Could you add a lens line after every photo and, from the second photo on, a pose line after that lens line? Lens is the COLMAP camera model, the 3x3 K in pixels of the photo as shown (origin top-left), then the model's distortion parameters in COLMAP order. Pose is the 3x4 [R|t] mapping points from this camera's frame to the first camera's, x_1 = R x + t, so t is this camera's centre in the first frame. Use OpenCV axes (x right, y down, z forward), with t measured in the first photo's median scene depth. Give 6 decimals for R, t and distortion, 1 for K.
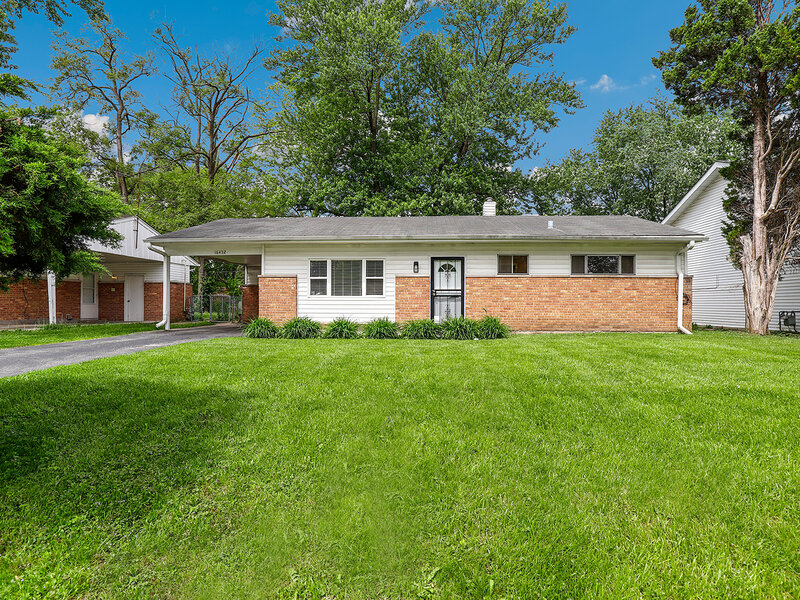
lens RADIAL K [[425.5, 0, 401.5], [0, 425.5, 301.8], [0, 0, 1]] dist [-0.006525, -0.000202]
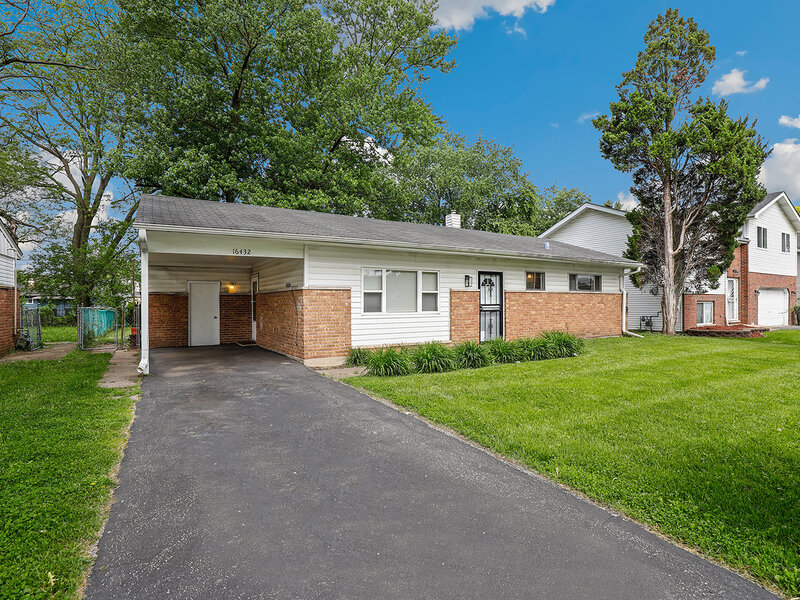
lens RADIAL K [[425.5, 0, 401.1], [0, 425.5, 302.9], [0, 0, 1]] dist [-0.006525, -0.000202]
pose [[0.812973, -0.009152, 0.582229, -0.641151], [0.001784, 0.999911, 0.013227, -0.045496], [-0.582298, -0.009715, 0.812917, 0.311476]]
